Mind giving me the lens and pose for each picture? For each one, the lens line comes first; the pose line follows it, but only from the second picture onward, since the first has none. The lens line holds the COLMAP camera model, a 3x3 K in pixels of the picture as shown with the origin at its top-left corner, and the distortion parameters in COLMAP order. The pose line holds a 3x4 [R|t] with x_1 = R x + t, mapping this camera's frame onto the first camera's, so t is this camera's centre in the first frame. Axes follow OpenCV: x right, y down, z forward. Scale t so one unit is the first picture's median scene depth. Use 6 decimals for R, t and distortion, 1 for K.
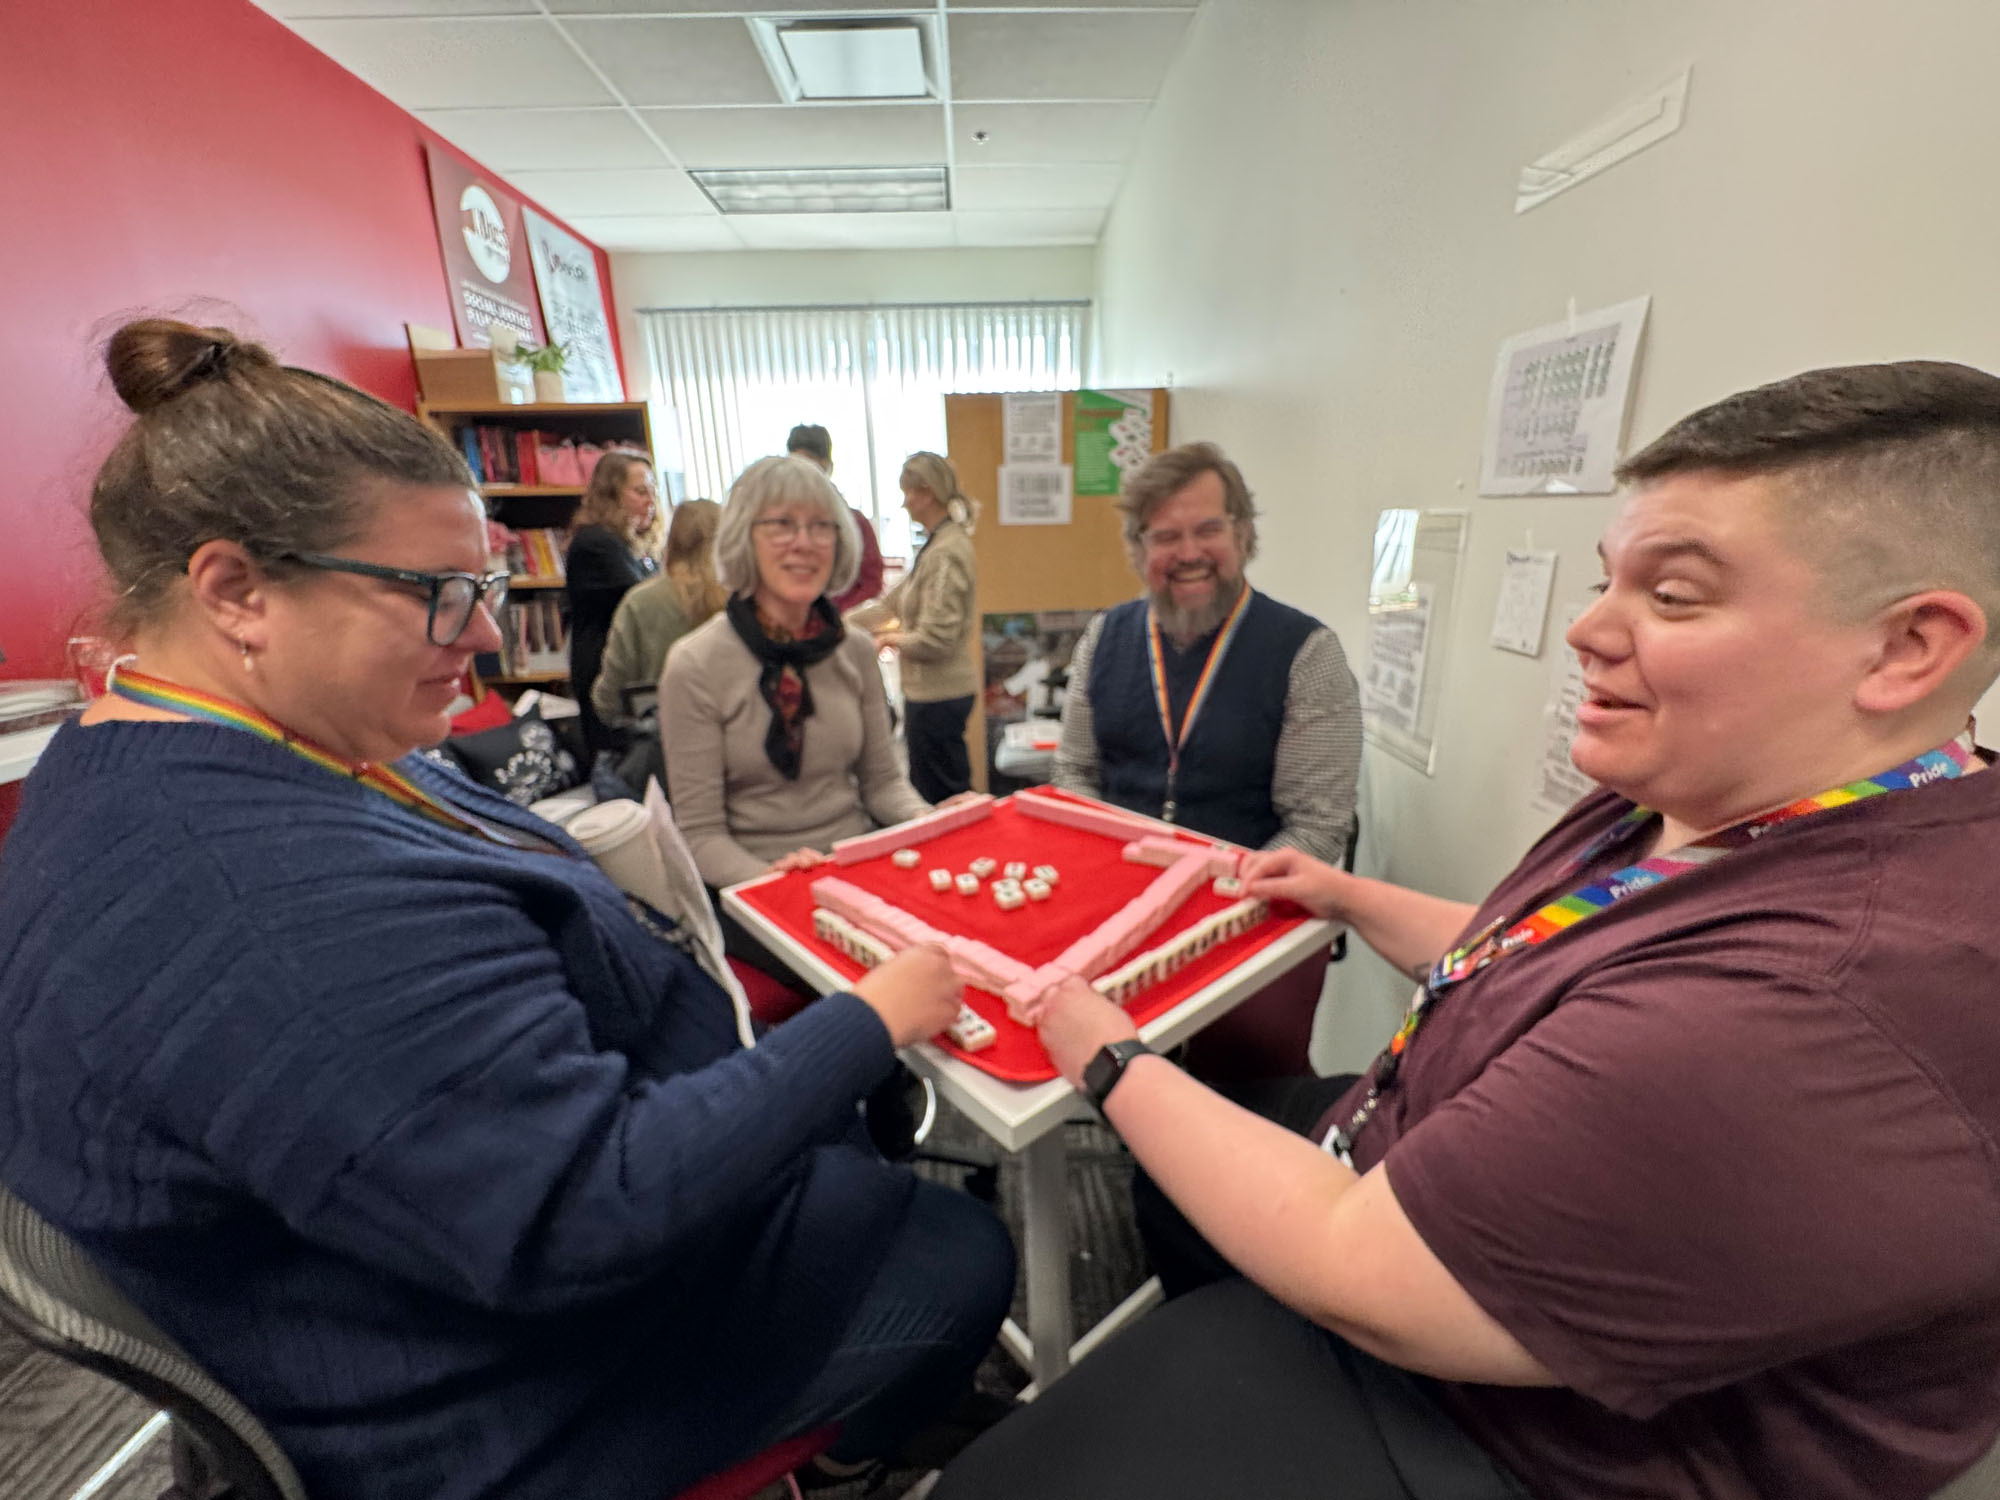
lens RADIAL K [[828.3, 0, 999.4], [0, 828.3, 754.7], [0, 0, 1]] dist [-0.001386, 0.000098]
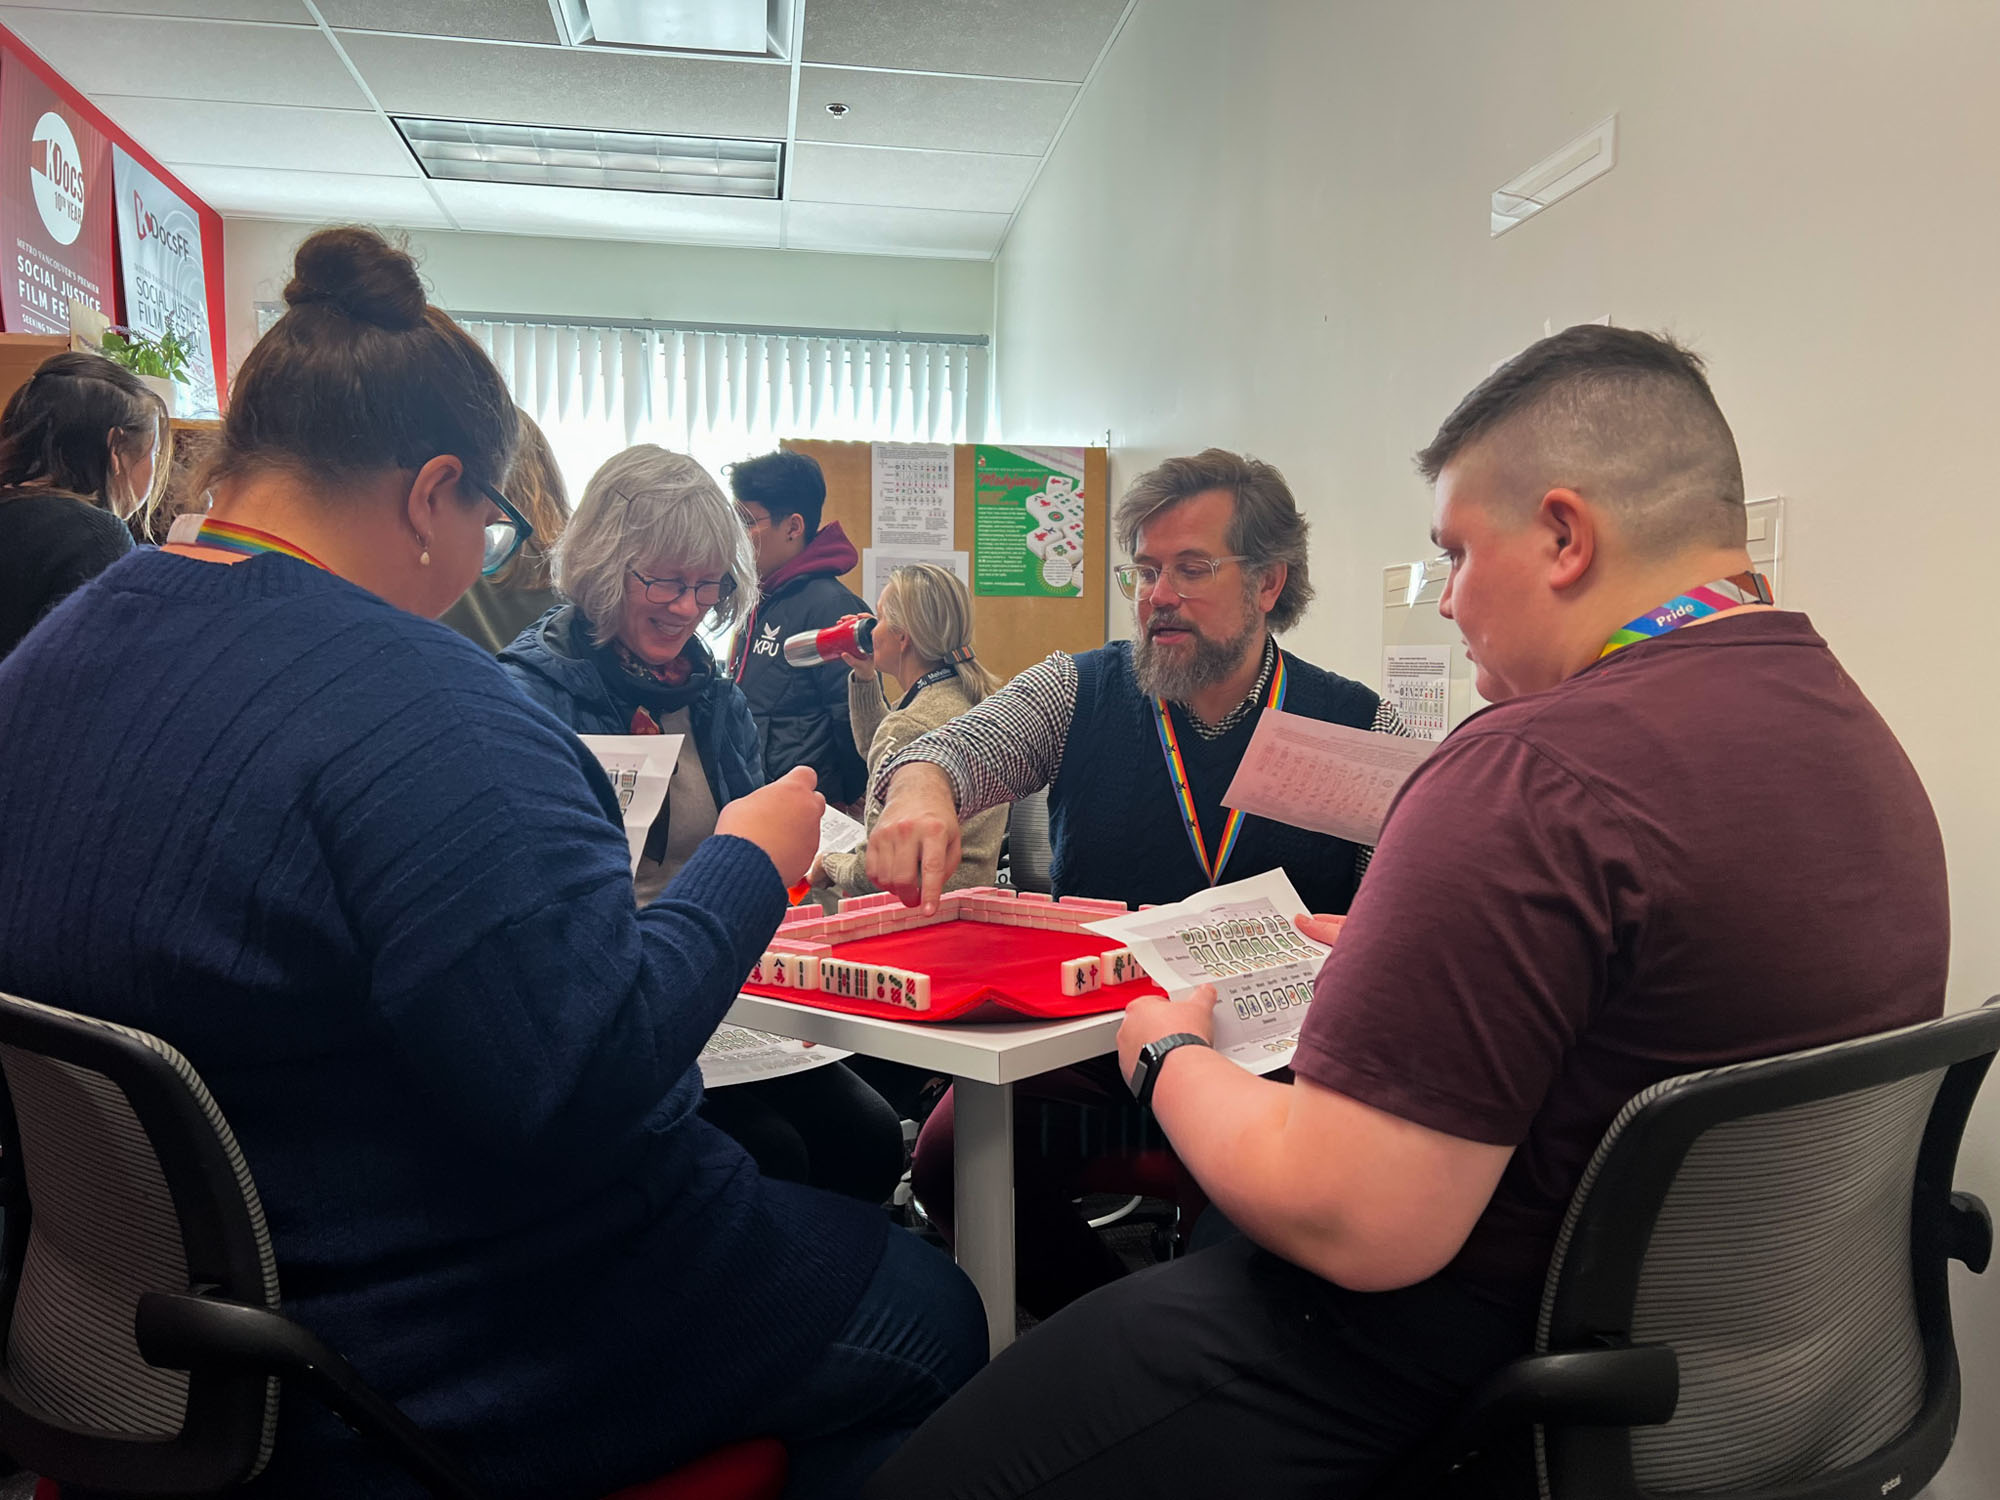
lens RADIAL K [[1519.8, 0, 993.5], [0, 1519.8, 755.1], [0, 0, 1]] dist [0.063486, -0.061216]
pose [[0.991912, 0.025511, 0.124337, -0.042307], [0.005323, 0.970372, -0.241559, 0.108904], [-0.126815, 0.240267, 0.962388, -0.150805]]
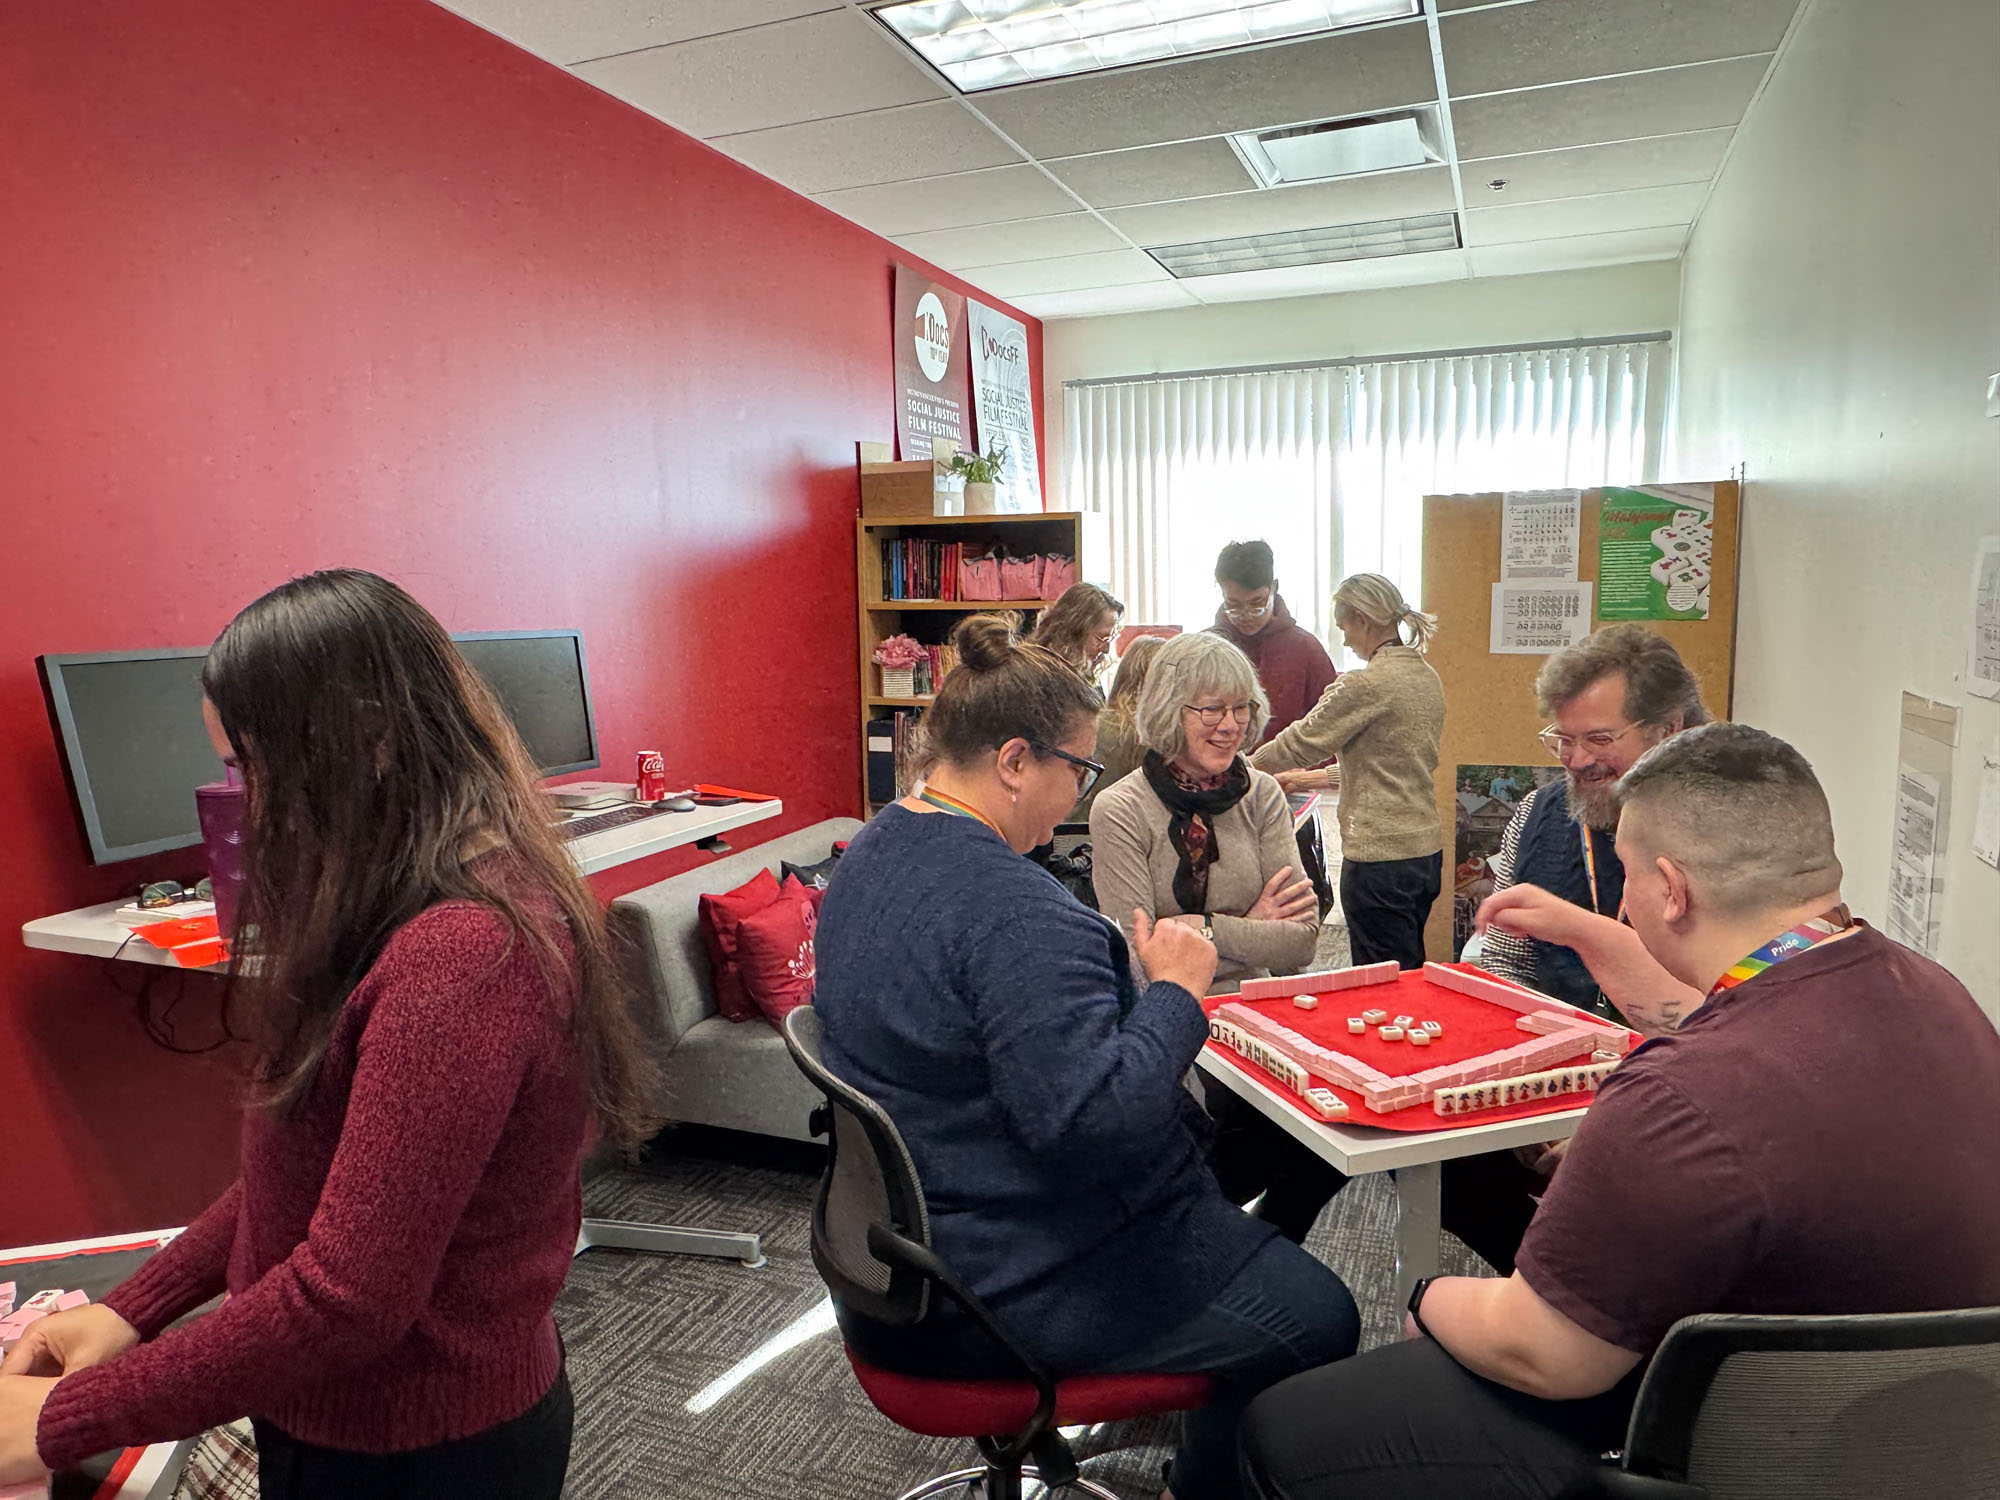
lens RADIAL K [[1311.9, 0, 992.3], [0, 1311.9, 755.6], [0, 0, 1]] dist [-0.003616, 0.006533]
pose [[0.918085, 0.056989, -0.392265, 0.060882], [-0.115677, 0.985053, -0.127629, 0.026807], [0.379128, 0.162551, 0.910955, -0.282894]]
